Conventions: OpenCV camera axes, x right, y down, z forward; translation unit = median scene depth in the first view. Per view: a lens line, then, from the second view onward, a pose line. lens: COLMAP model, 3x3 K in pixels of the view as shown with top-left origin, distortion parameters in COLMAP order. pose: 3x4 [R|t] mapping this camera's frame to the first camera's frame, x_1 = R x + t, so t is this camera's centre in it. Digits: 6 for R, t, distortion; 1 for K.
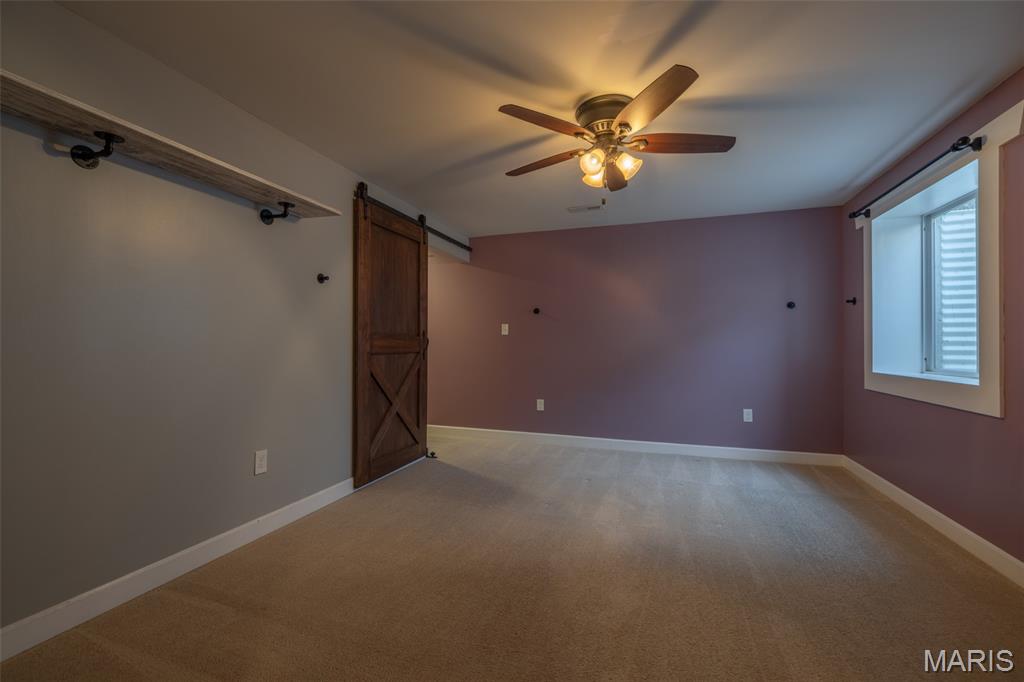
lens RADIAL K [[428.5, 0, 516.7], [0, 428.5, 344.9], [0, 0, 1]] dist [0.001345, -0.000046]
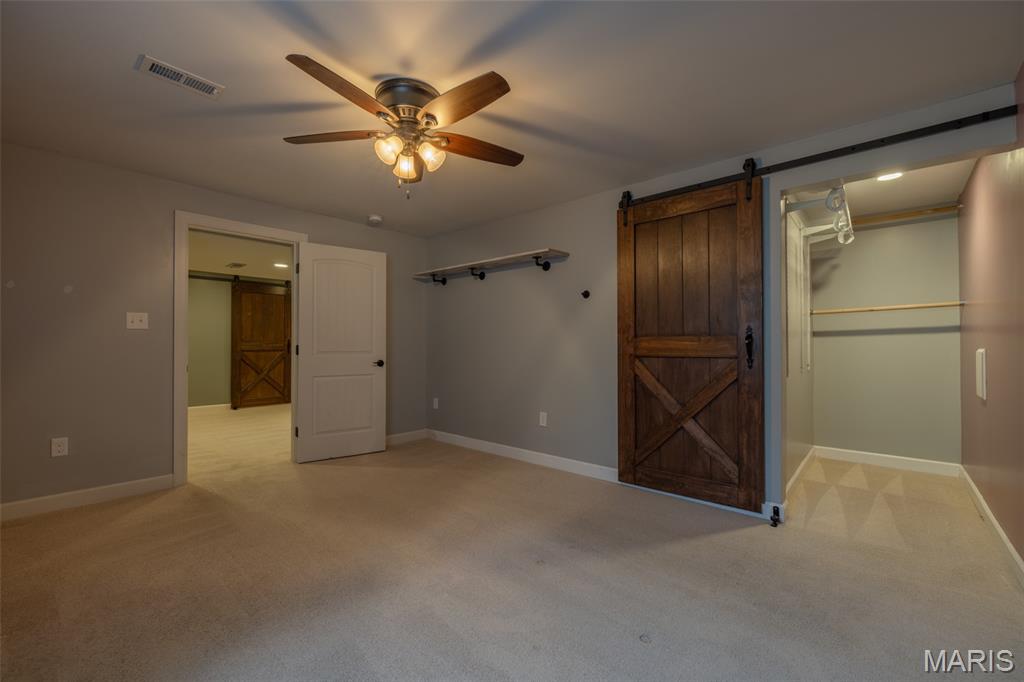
lens RADIAL K [[428.5, 0, 515.4], [0, 428.5, 340.5], [0, 0, 1]] dist [0.001345, -0.000046]
pose [[-0.388729, -0.010546, -0.921292, 0.690341], [0.002945, 0.999915, -0.012689, -0.003428], [0.921347, -0.007646, -0.388665, 1.132095]]
